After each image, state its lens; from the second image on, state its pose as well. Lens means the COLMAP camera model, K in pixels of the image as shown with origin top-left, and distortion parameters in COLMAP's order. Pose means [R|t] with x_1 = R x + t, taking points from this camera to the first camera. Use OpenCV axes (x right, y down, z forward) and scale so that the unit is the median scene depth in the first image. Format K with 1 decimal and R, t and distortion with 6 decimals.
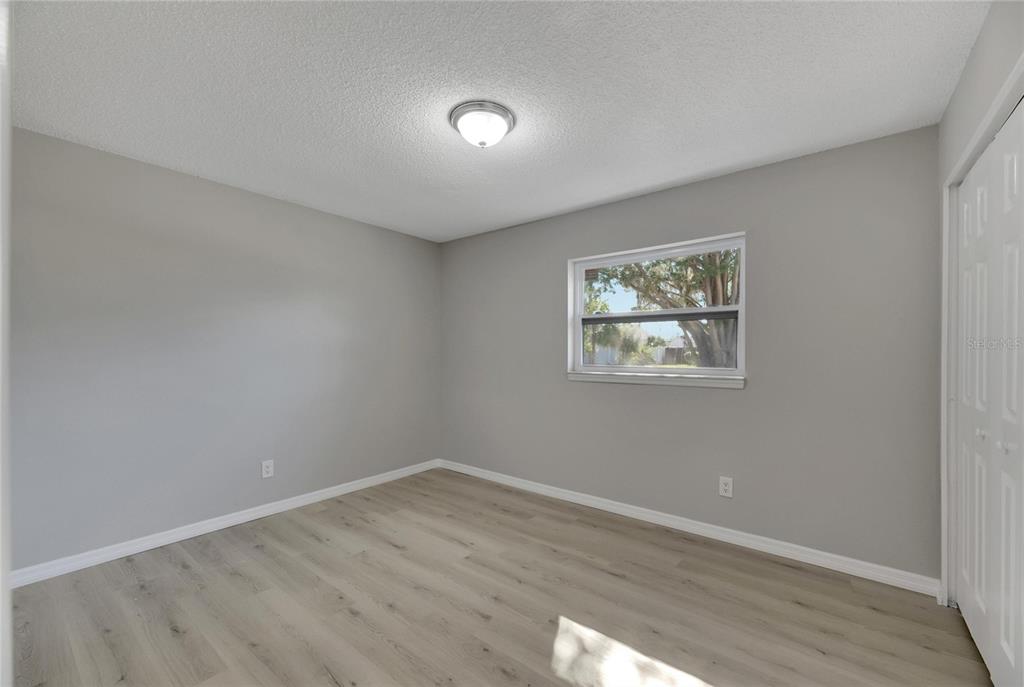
lens RADIAL K [[417.0, 0, 512.0], [0, 417.0, 343.5], [0, 0, 1]] dist [0.014276, 0.000109]
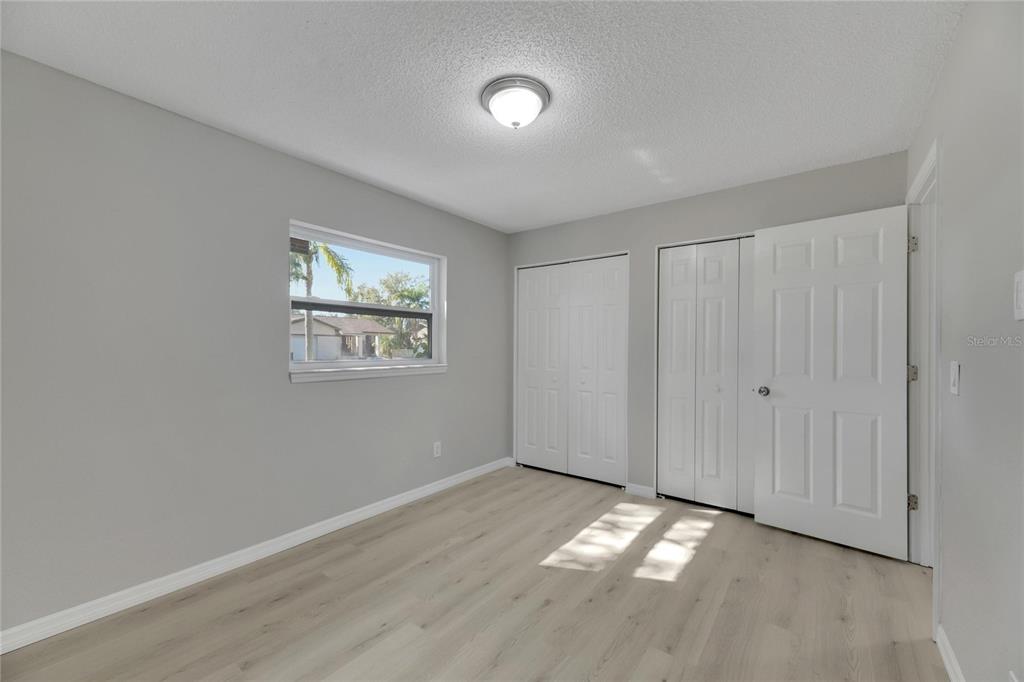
lens RADIAL K [[413.4, 0, 515.8], [0, 413.4, 346.7], [0, 0, 1]] dist [0.011646, -0.000421]
pose [[-0.023554, -0.005074, 0.999710, -0.875230], [-0.020987, 0.999769, 0.004580, 0.016102], [-0.999502, -0.020873, -0.023655, 0.905246]]
